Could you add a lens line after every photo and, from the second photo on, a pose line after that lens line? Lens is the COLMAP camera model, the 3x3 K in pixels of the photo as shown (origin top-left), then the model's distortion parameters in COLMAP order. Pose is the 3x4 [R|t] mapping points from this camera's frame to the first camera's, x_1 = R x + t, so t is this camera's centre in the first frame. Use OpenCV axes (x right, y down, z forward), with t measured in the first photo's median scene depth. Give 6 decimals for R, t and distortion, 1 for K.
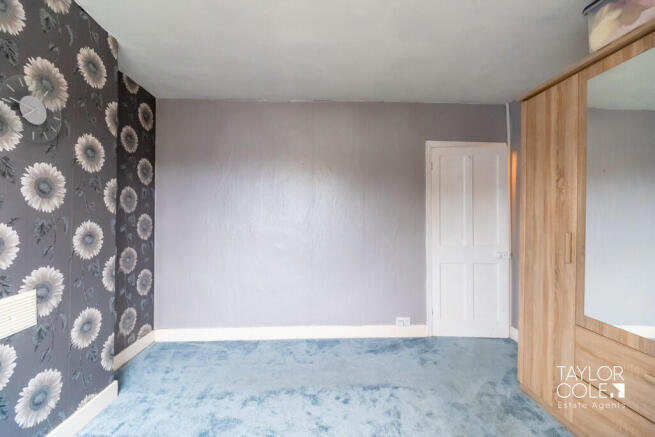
lens RADIAL K [[286.7, 0, 326.1], [0, 286.7, 214.9], [0, 0, 1]] dist [-0.002829, -0.000411]
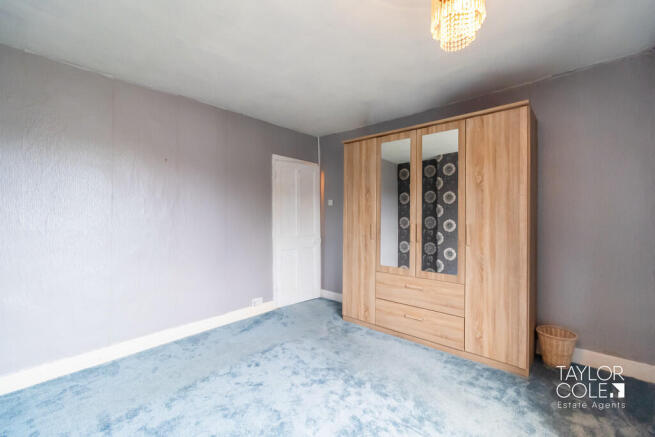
lens RADIAL K [[286.7, 0, 326.1], [0, 286.7, 214.9], [0, 0, 1]] dist [-0.002829, -0.000411]
pose [[0.690403, -0.001026, 0.723424, -0.592593], [-0.001260, 0.999996, 0.002621, 0.005770], [-0.723424, -0.002721, 0.690399, -0.055253]]
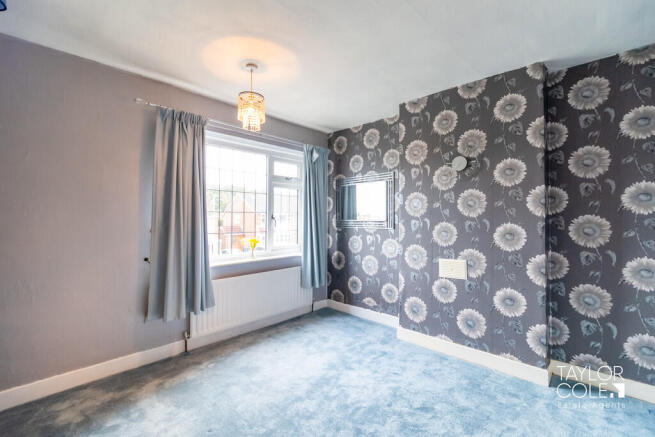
lens RADIAL K [[286.7, 0, 326.1], [0, 286.7, 214.9], [0, 0, 1]] dist [-0.002829, -0.000411]
pose [[-0.716927, -0.018772, -0.696896, 0.634291], [0.004063, 0.999508, -0.031104, 0.019565], [0.697137, -0.025131, -0.716497, 1.204704]]
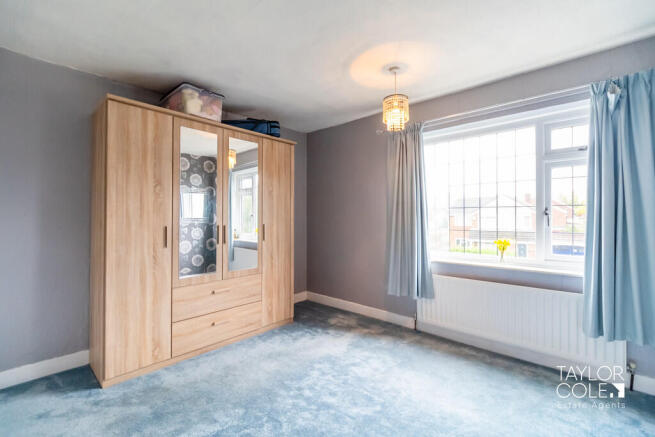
lens RADIAL K [[286.7, 0, 326.1], [0, 286.7, 214.9], [0, 0, 1]] dist [-0.002829, -0.000411]
pose [[-0.717661, -0.005967, 0.696367, -0.579408], [-0.011429, 0.999930, -0.003211, 0.002847], [-0.696299, -0.010263, -0.717678, 1.235048]]
